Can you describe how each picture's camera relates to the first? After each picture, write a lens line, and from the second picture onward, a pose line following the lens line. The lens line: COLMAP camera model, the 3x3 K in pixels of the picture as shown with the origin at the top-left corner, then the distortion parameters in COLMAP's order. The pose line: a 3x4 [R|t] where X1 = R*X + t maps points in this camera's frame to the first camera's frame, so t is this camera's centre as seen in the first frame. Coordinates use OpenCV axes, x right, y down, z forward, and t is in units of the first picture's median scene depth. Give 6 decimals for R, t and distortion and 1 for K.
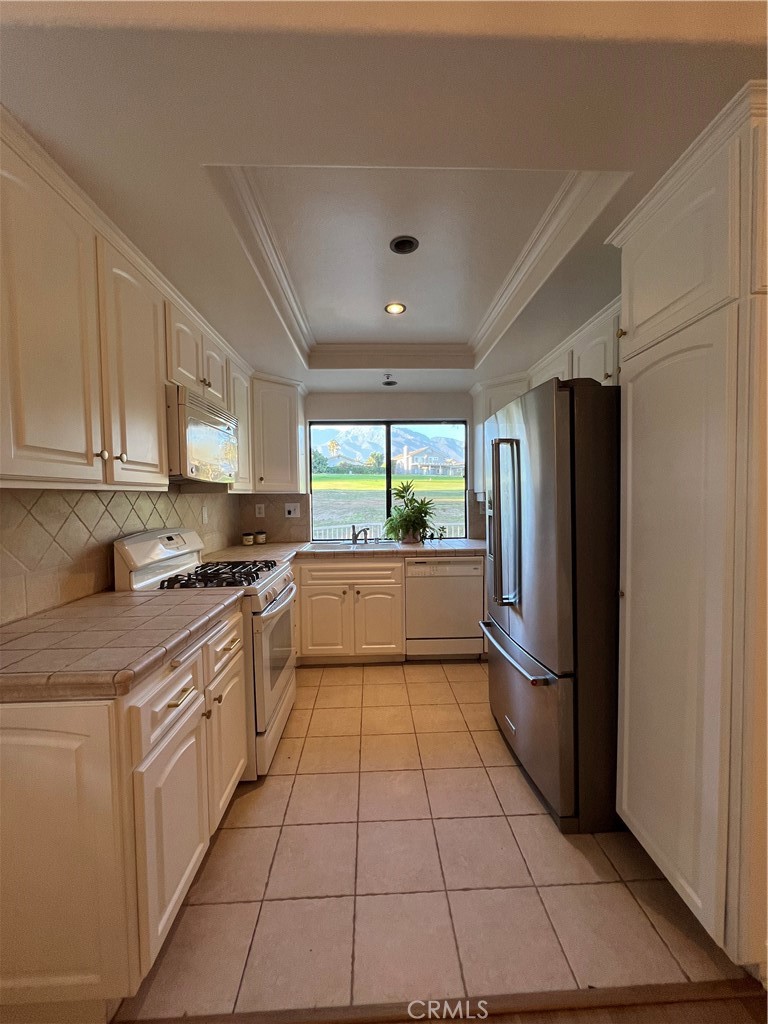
lens RADIAL K [[409.2, 0, 387.7], [0, 409.2, 509.1], [0, 0, 1]] dist [0.002981, 0.000436]
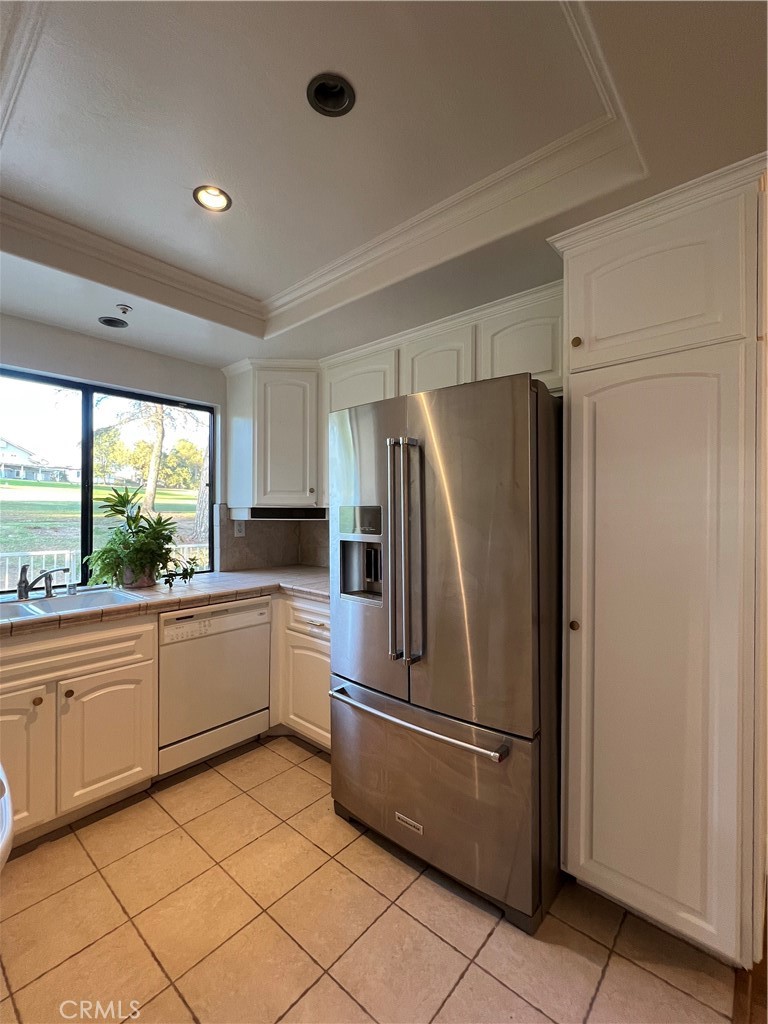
lens RADIAL K [[452.2, 0, 379.0], [0, 452.2, 510.1], [0, 0, 1]] dist [0.000682, -0.000361]
pose [[0.684778, 0.015032, 0.728597, -0.222392], [0.010240, 0.999490, -0.030245, -0.010716], [-0.728680, 0.028172, 0.684274, 0.297219]]
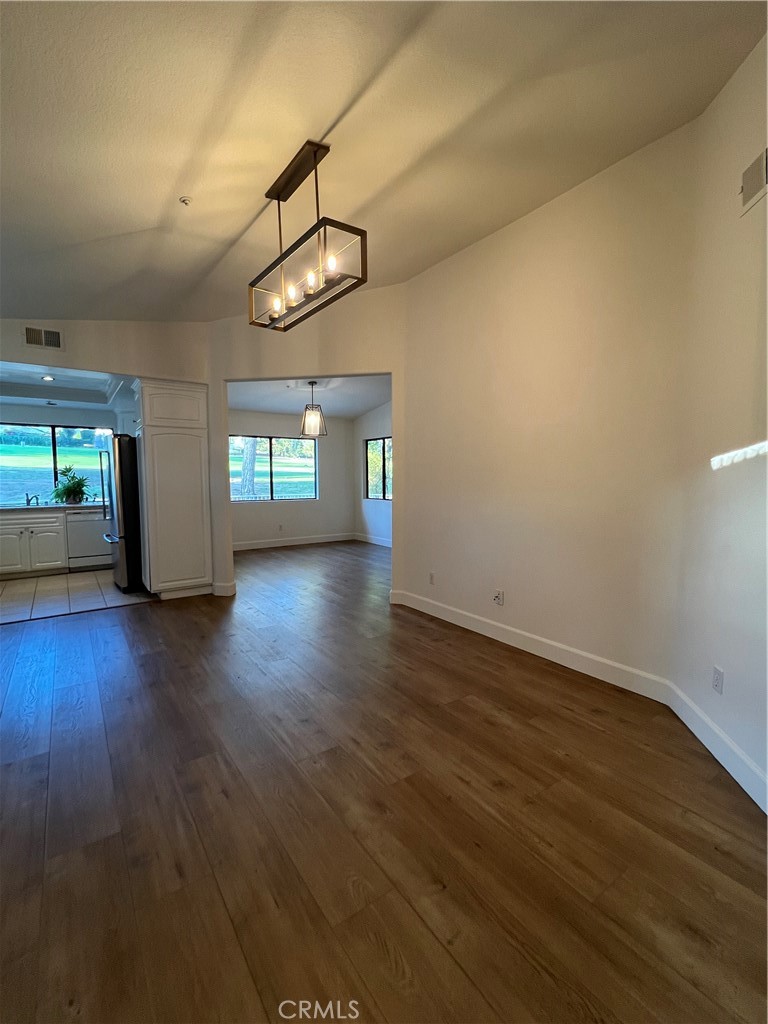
lens RADIAL K [[452.2, 0, 384.3], [0, 452.2, 512.5], [0, 0, 1]] dist [0.000682, -0.000361]
pose [[0.834473, -0.032229, 0.550106, 0.112521], [0.006293, 0.998780, 0.048970, 0.041689], [-0.551013, -0.037402, 0.833658, -1.302491]]
